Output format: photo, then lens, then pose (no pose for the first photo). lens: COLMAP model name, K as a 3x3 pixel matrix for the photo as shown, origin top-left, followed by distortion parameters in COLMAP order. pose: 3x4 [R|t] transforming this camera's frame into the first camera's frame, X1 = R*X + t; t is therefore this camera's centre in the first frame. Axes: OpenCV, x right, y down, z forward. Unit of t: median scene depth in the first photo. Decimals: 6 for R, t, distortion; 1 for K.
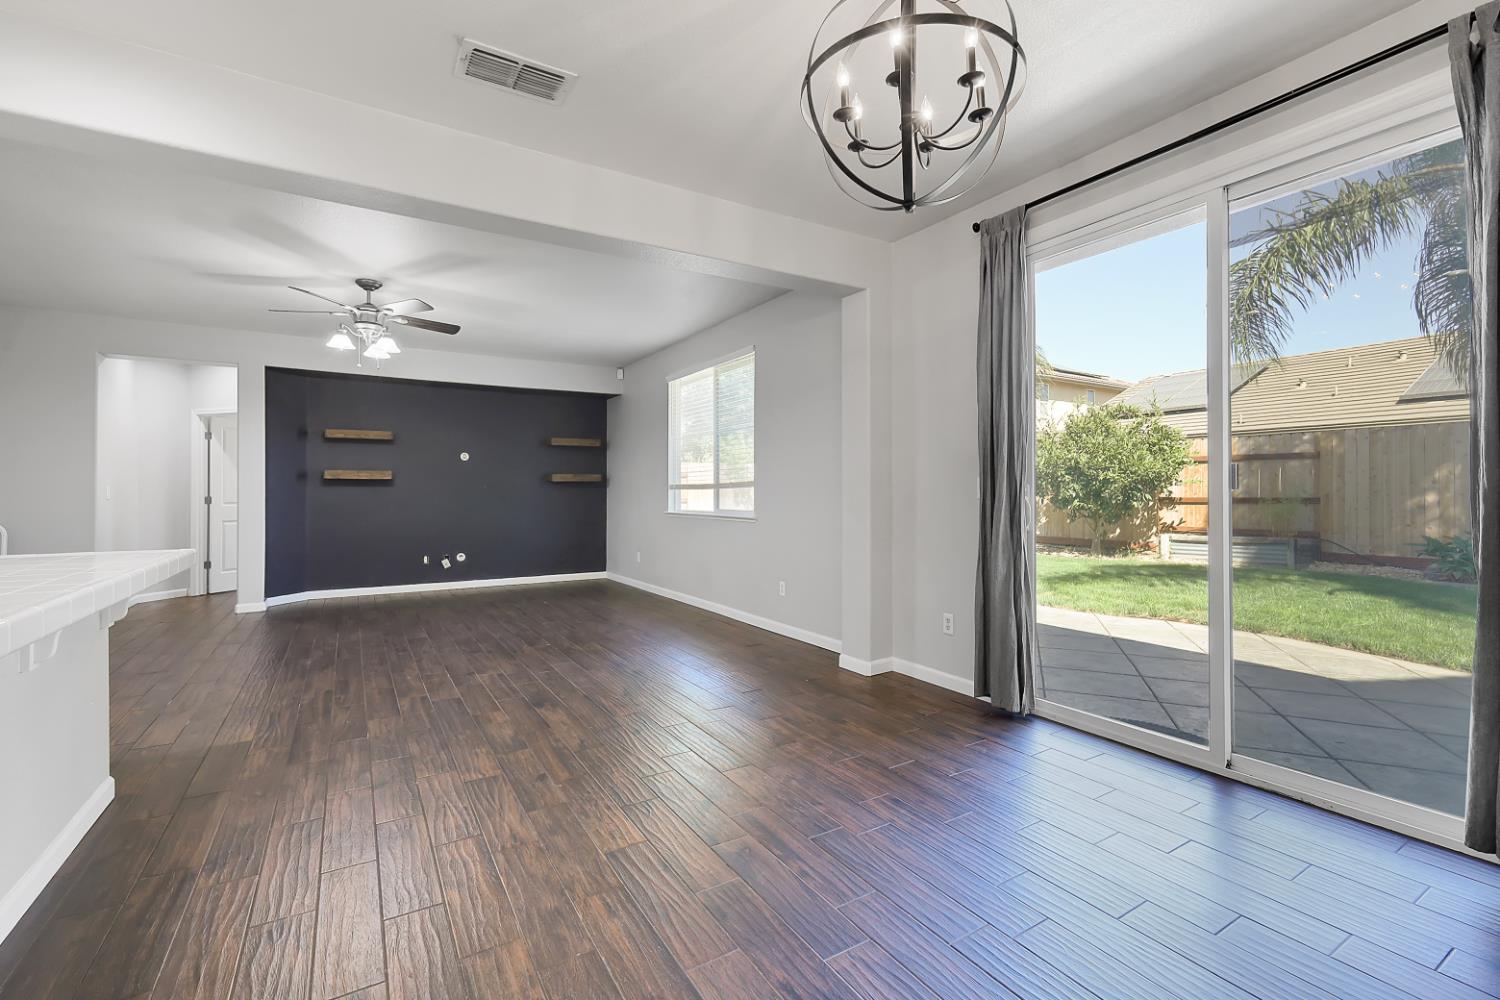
lens RADIAL K [[656.2, 0, 750.8], [0, 656.2, 497.0], [0, 0, 1]] dist [0.003320, 0.000223]
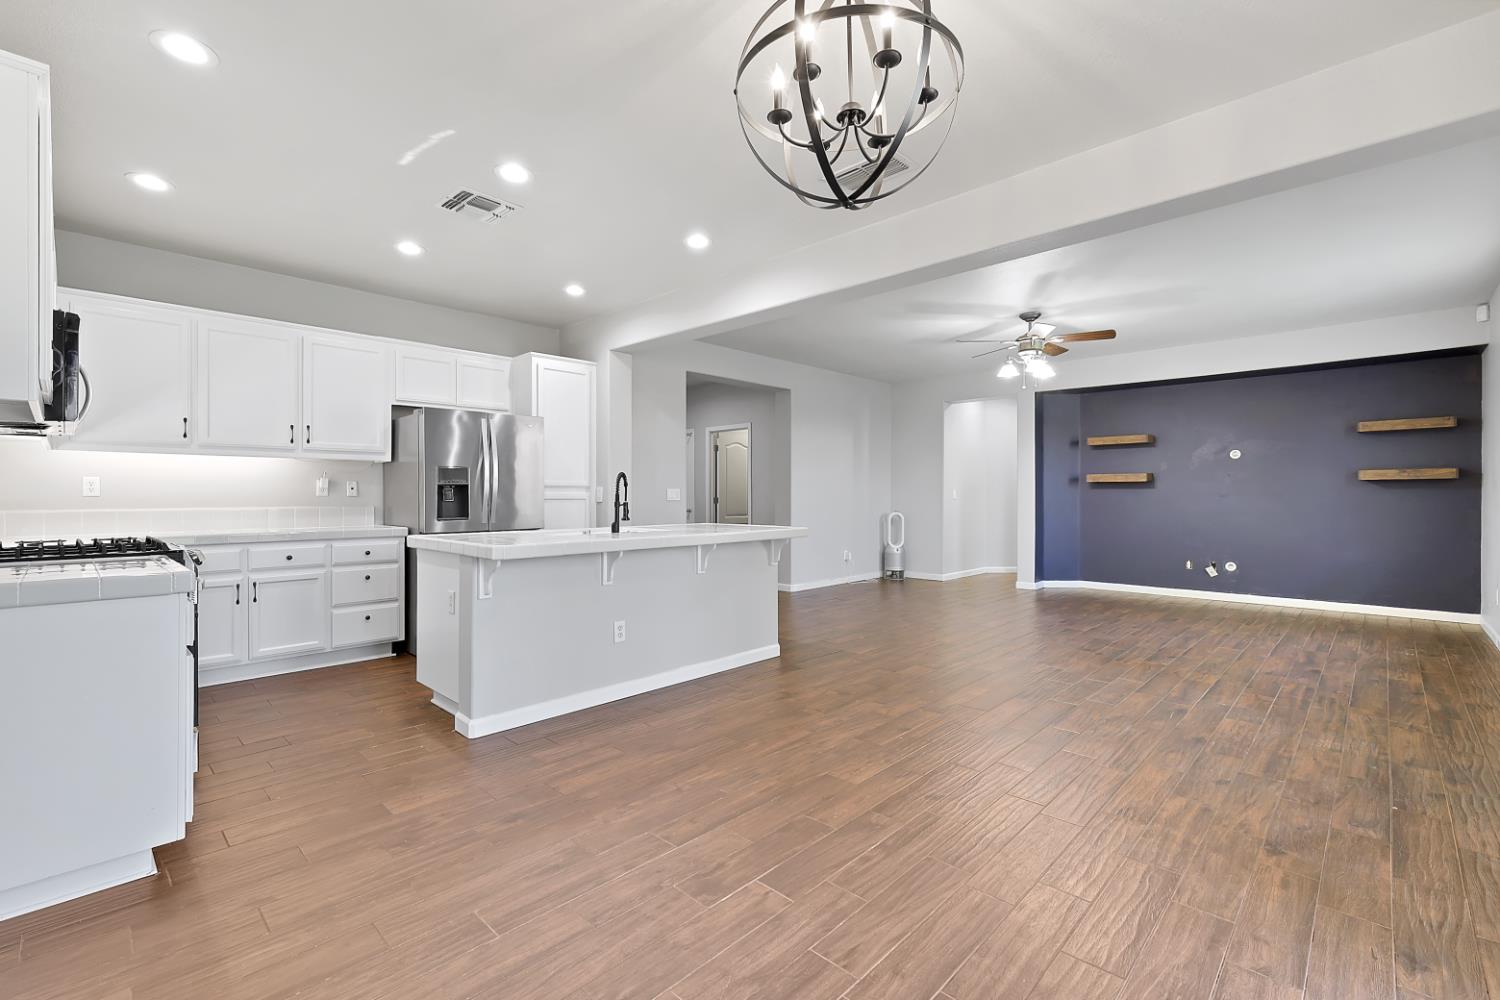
lens RADIAL K [[656.2, 0, 750.8], [0, 656.2, 497.0], [0, 0, 1]] dist [0.003320, 0.000223]
pose [[0.250982, 0.005133, -0.967978, 0.442075], [-0.008212, 0.999961, 0.003173, -0.001965], [0.967957, 0.007152, 0.251015, 0.235809]]
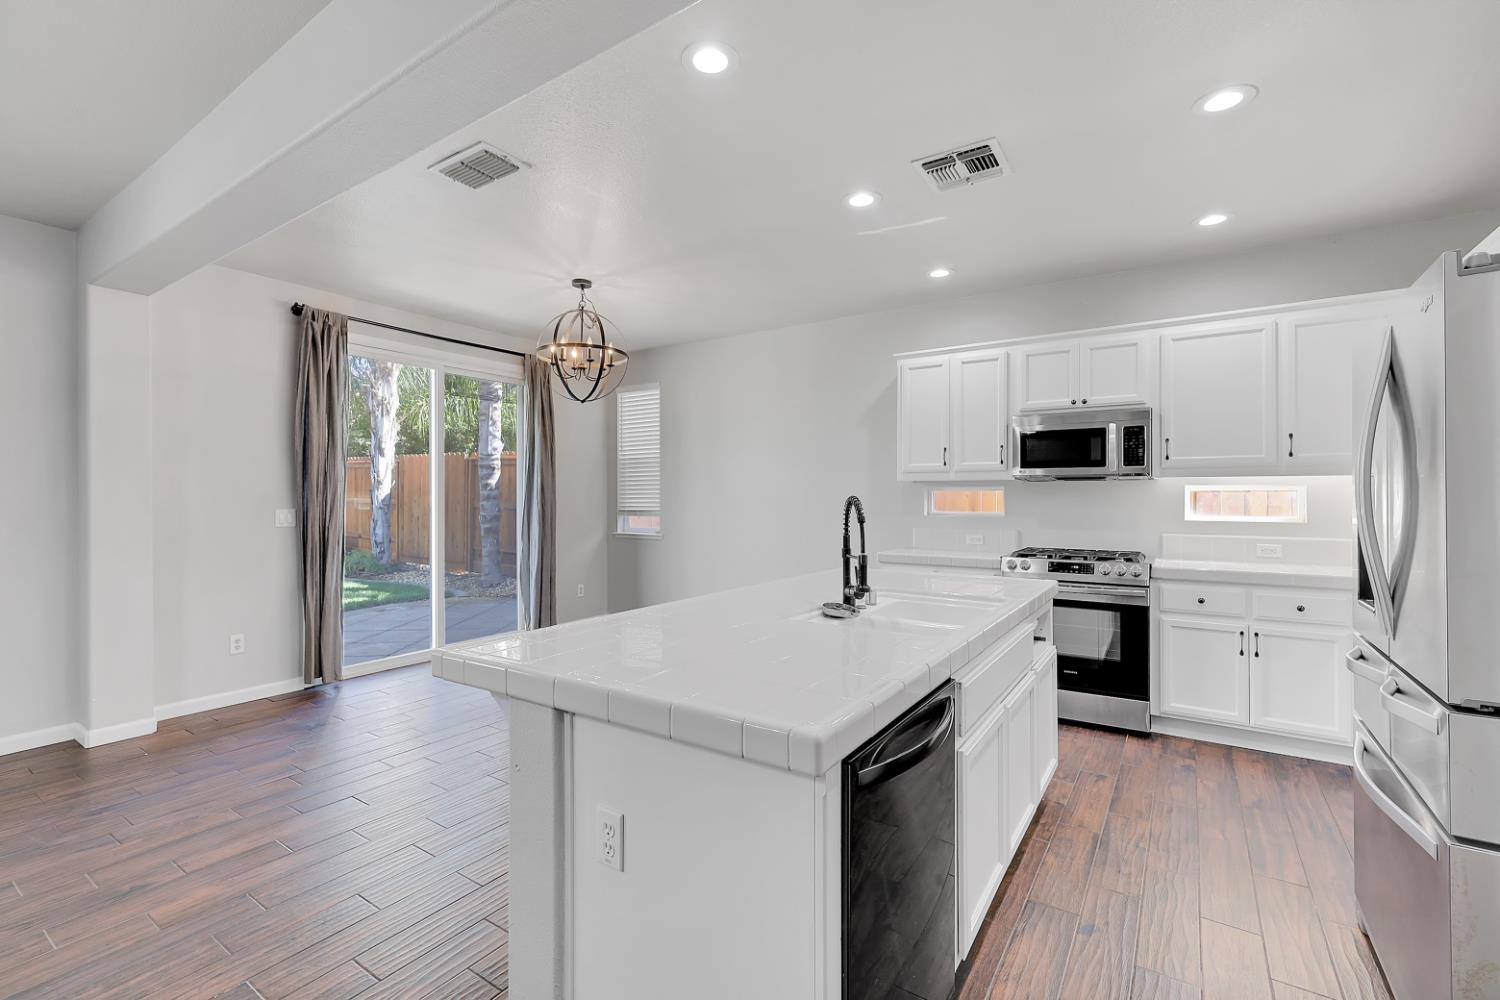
lens RADIAL K [[656.2, 0, 750.8], [0, 656.2, 497.0], [0, 0, 1]] dist [0.003320, 0.000223]
pose [[-0.413771, 0.005494, 0.910364, -0.850573], [0.011744, 0.999931, -0.000697, -0.031614], [-0.910305, 0.010403, -0.413807, 0.552785]]
